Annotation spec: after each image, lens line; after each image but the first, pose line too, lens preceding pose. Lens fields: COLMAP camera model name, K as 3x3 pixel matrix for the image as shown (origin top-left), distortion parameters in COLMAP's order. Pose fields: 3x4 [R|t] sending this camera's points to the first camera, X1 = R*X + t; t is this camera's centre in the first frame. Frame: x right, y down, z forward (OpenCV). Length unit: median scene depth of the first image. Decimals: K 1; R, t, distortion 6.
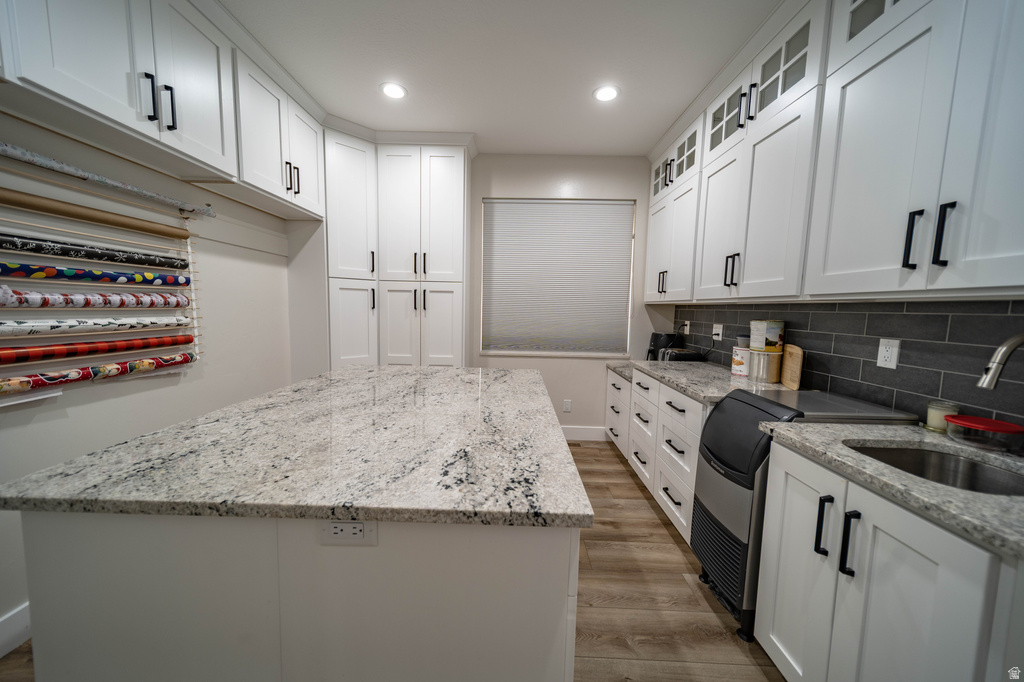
lens RADIAL K [[354.2, 0, 509.5], [0, 354.2, 341.6], [0, 0, 1]] dist [0.005873, 0.000124]
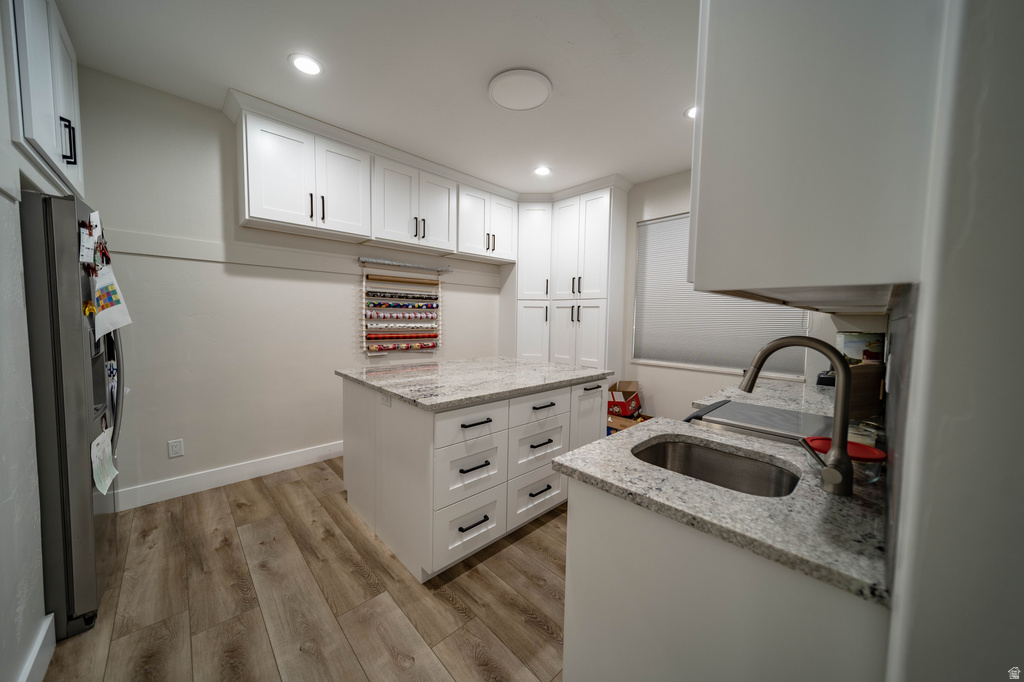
lens RADIAL K [[354.2, 0, 505.7], [0, 354.2, 338.7], [0, 0, 1]] dist [0.005873, 0.000124]
pose [[0.698008, 0.033726, -0.715295, 0.773978], [-0.070994, 0.997228, -0.022260, 0.027239], [0.712562, 0.066319, 0.698468, -0.091697]]
